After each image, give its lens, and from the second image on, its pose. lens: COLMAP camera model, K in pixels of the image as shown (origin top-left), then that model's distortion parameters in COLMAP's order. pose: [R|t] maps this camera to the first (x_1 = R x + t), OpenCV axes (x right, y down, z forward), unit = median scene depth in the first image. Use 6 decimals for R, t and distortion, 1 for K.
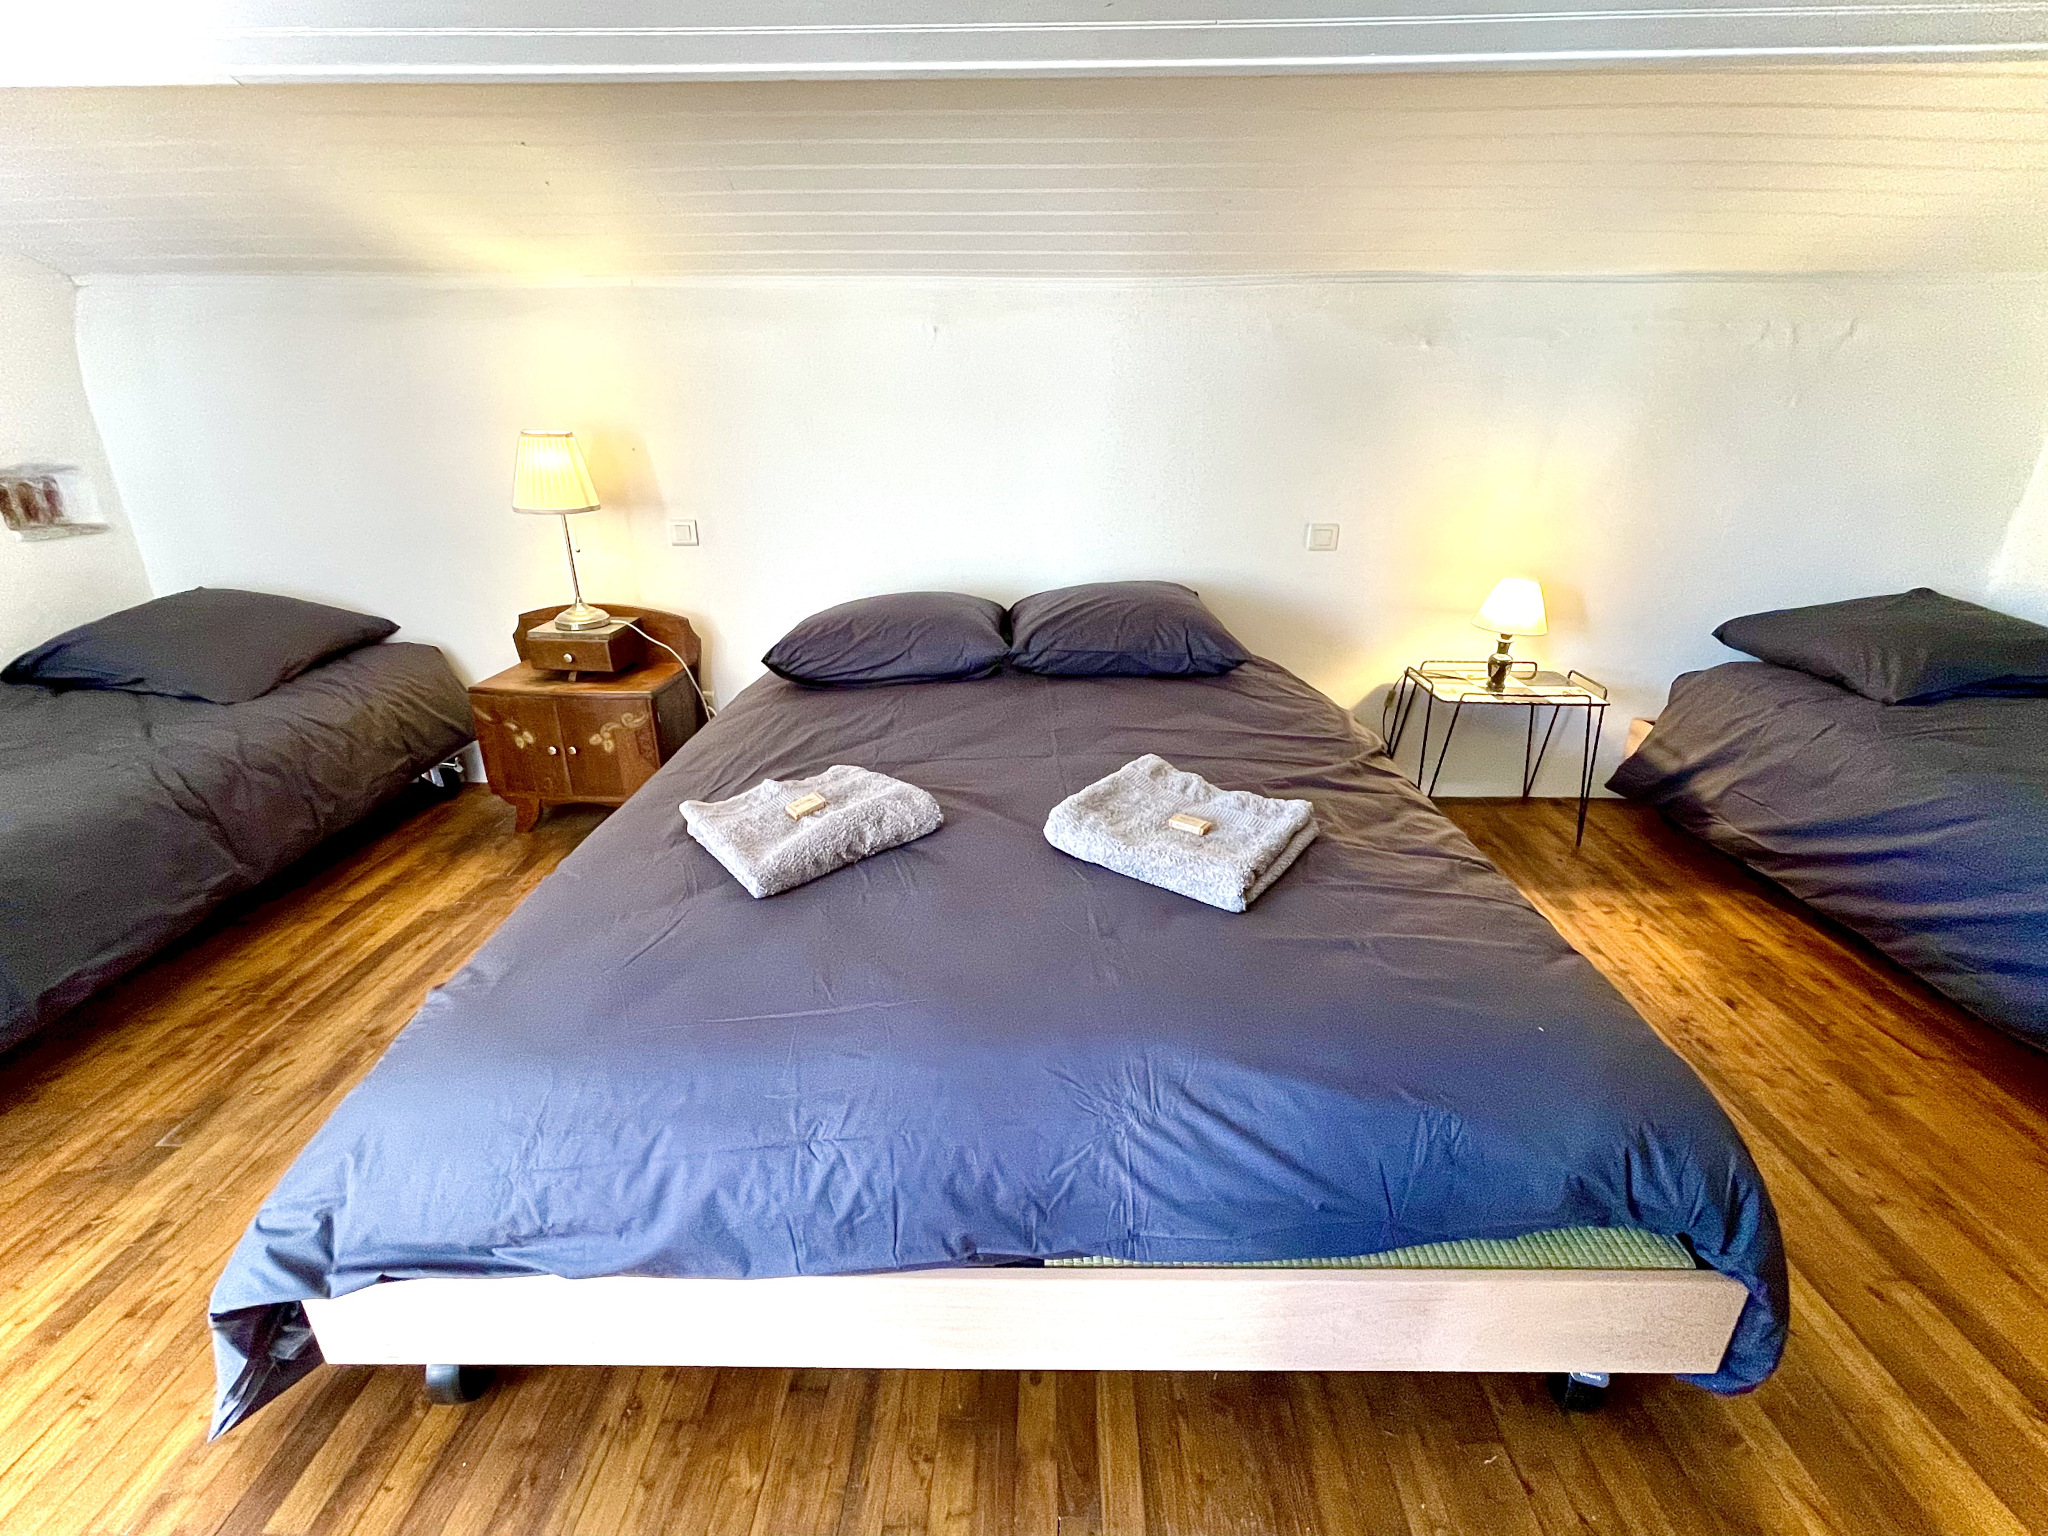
lens RADIAL K [[884.9, 0, 1029.8], [0, 884.9, 761.5], [0, 0, 1]] dist [0.003454, -0.000257]
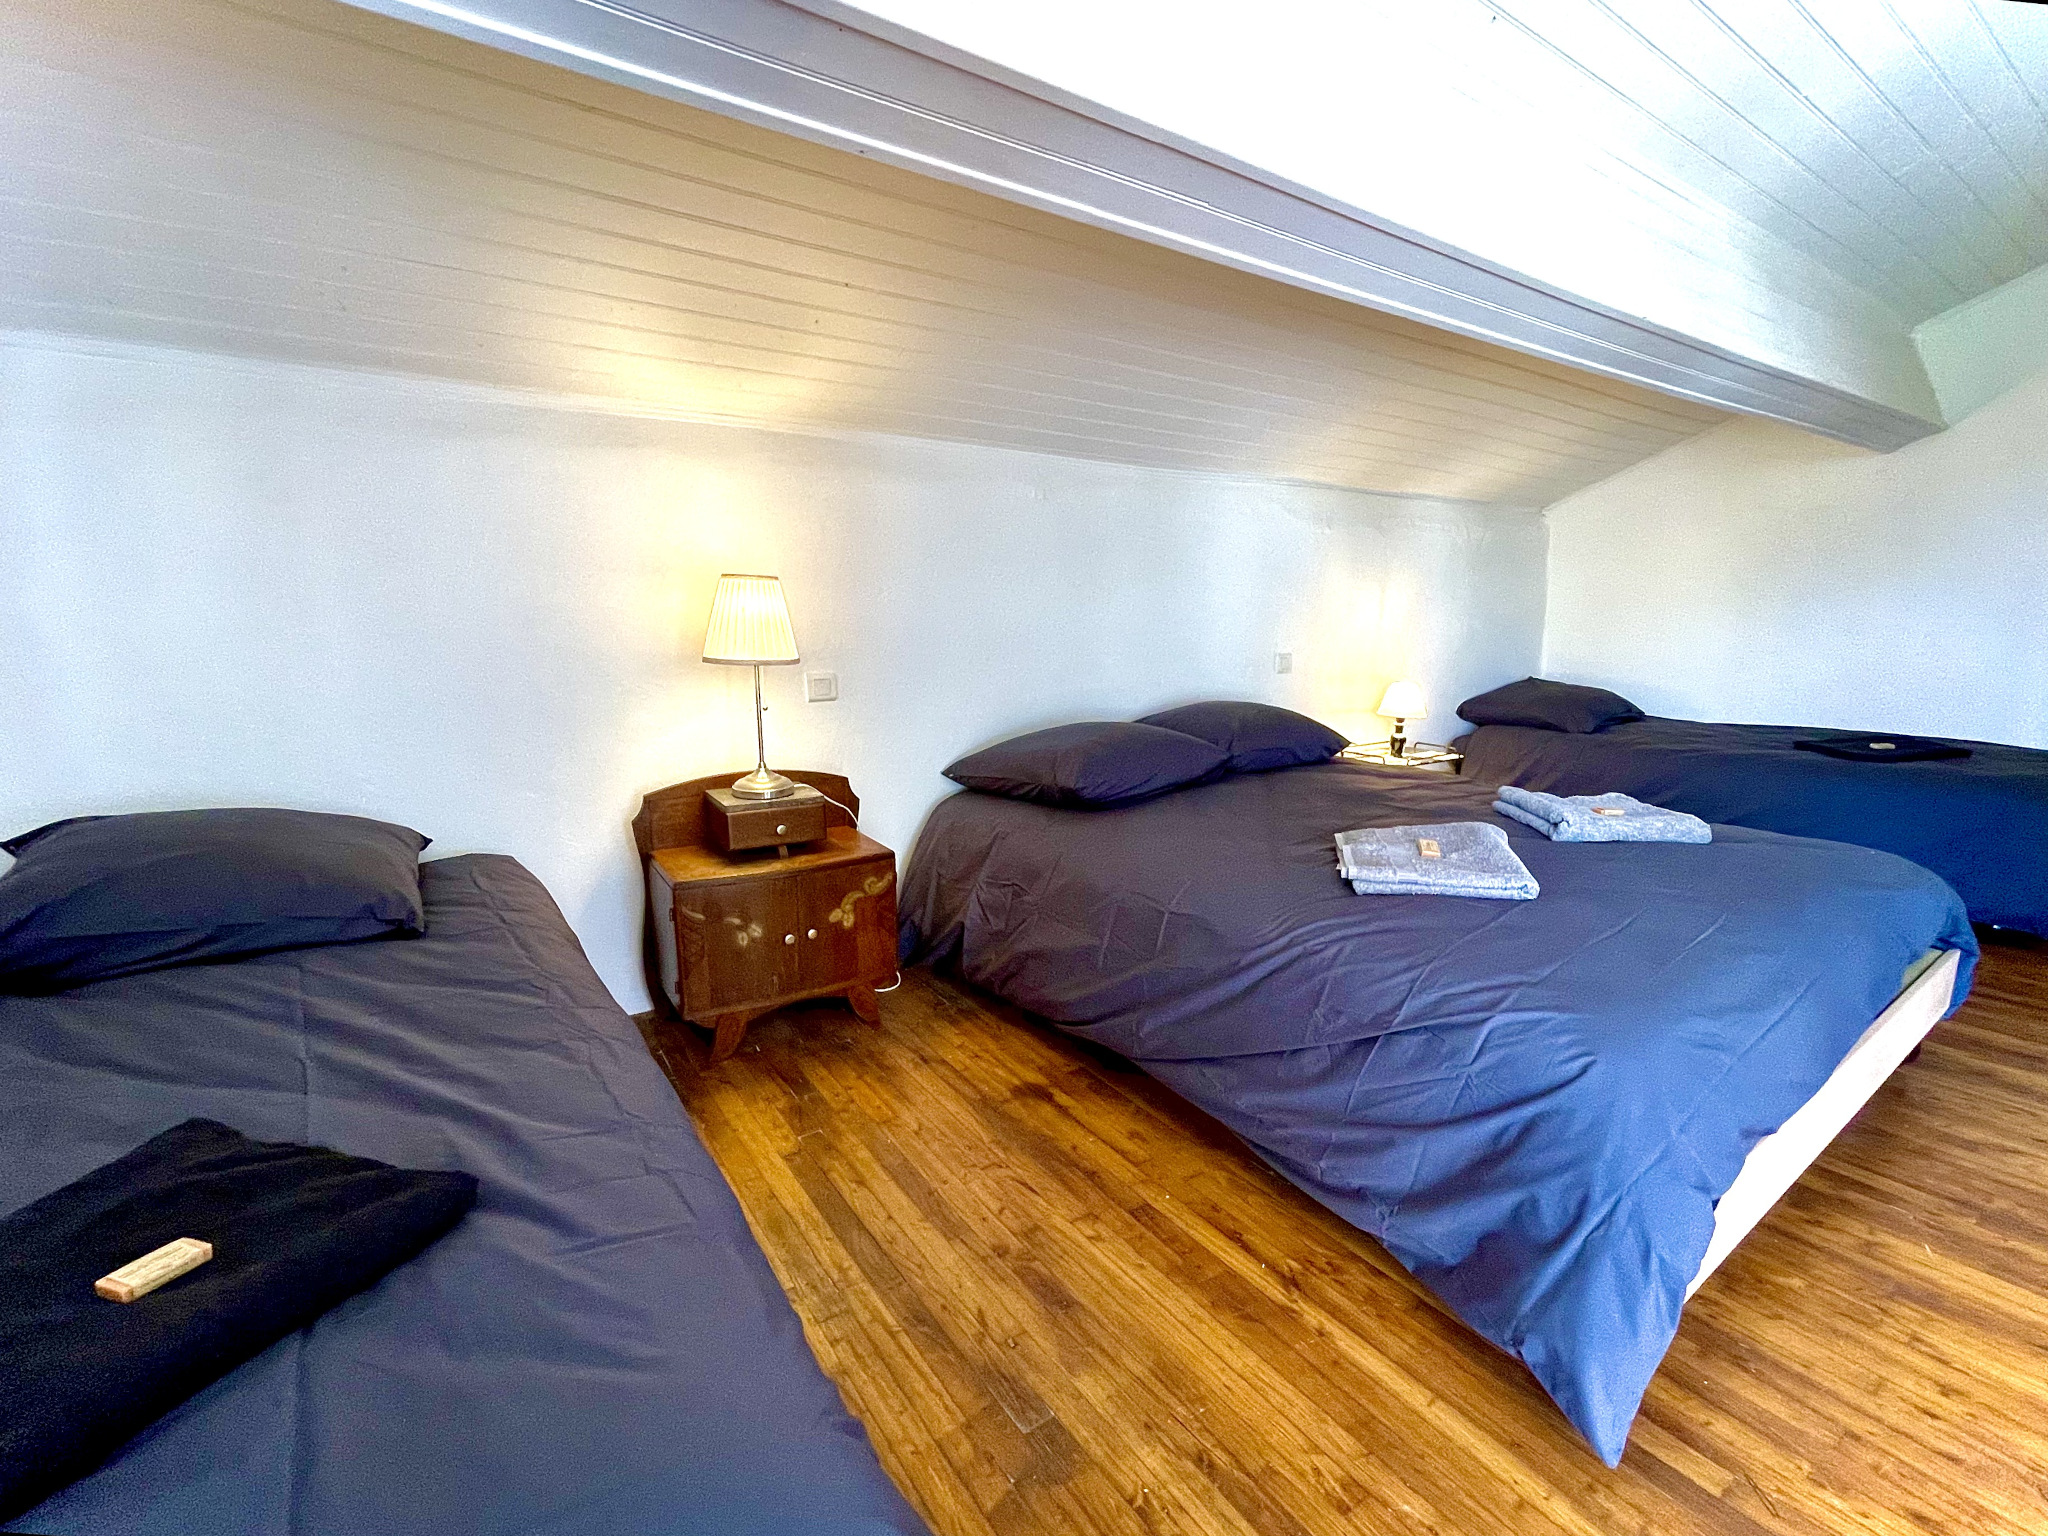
lens RADIAL K [[884.9, 0, 1073.8], [0, 884.9, 761.3], [0, 0, 1]] dist [0.003454, -0.000257]
pose [[0.806489, -0.105015, 0.581848, -0.788885], [0.199749, 0.974632, -0.100963, -0.037953], [-0.556485, 0.197649, 0.807006, 0.128409]]
